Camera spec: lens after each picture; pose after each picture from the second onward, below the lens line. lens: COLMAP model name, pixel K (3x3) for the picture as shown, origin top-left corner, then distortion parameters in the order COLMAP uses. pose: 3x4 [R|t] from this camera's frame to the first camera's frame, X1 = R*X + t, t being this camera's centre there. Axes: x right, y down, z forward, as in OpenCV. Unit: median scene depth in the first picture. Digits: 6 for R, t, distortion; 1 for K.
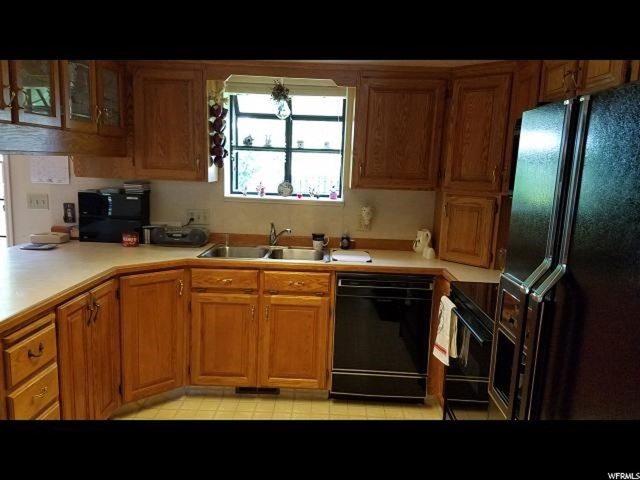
lens RADIAL K [[490.6, 0, 312.5], [0, 490.6, 243.7], [0, 0, 1]] dist [0.275632, -0.488925]
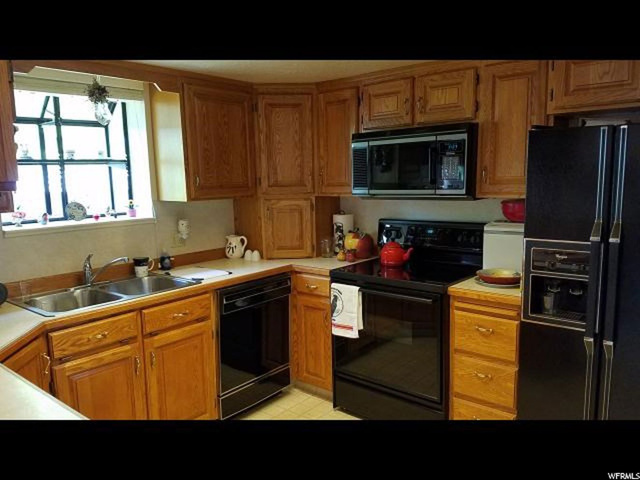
lens RADIAL K [[490.6, 0, 312.5], [0, 490.6, 243.7], [0, 0, 1]] dist [0.275632, -0.488925]
pose [[0.645139, -0.160867, 0.746939, -0.495553], [0.168036, 0.983523, 0.066686, -0.058728], [-0.745359, 0.082491, 0.661540, 0.217538]]
